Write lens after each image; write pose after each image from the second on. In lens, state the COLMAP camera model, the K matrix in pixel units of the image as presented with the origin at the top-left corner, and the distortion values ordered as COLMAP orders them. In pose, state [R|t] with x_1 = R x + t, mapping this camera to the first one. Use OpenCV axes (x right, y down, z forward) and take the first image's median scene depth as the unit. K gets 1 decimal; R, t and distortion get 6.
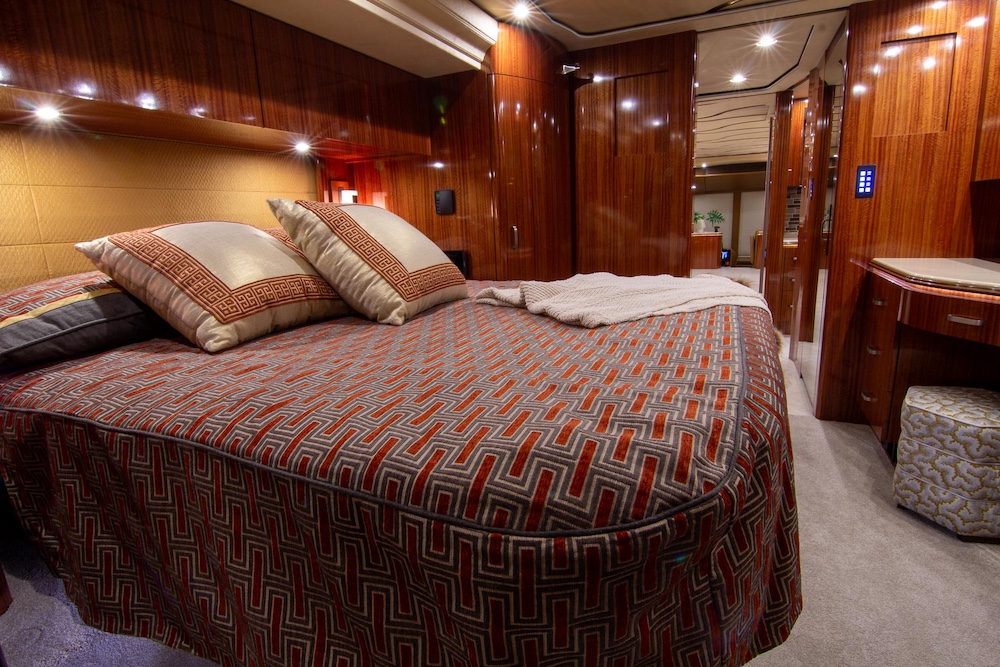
lens RADIAL K [[512.8, 0, 501.1], [0, 512.8, 333.5], [0, 0, 1]] dist [-0.011422, -0.007283]
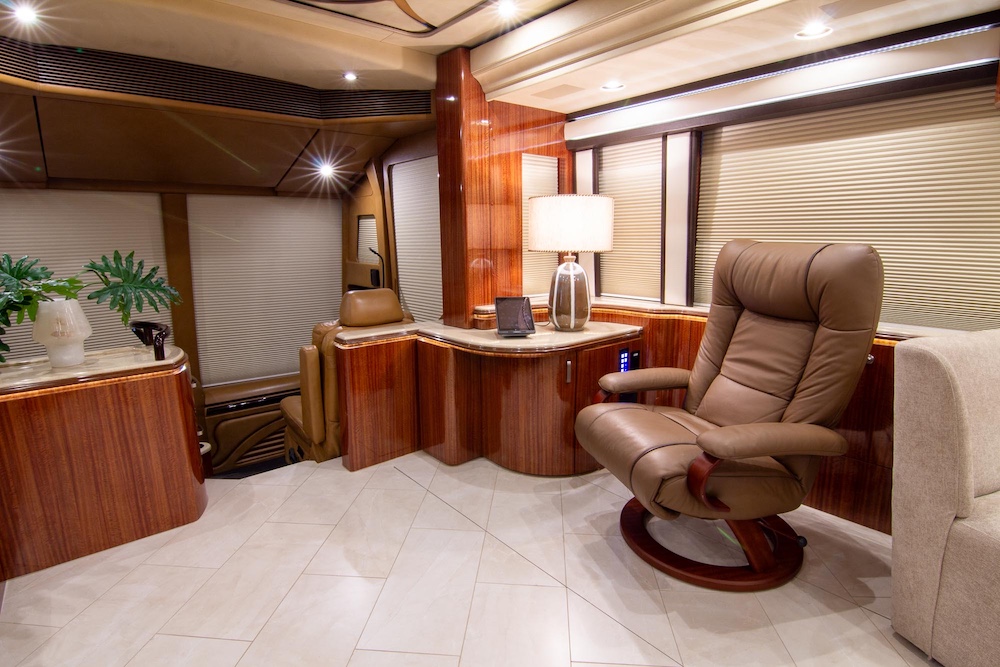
lens RADIAL K [[512.8, 0, 505.3], [0, 512.8, 327.5], [0, 0, 1]] dist [-0.011422, -0.007283]
pose [[0.415754, -0.114256, 0.902272, 0.275158], [0.184136, 0.982106, 0.039518, -0.181676], [-0.890641, 0.149711, 0.429354, 0.738522]]
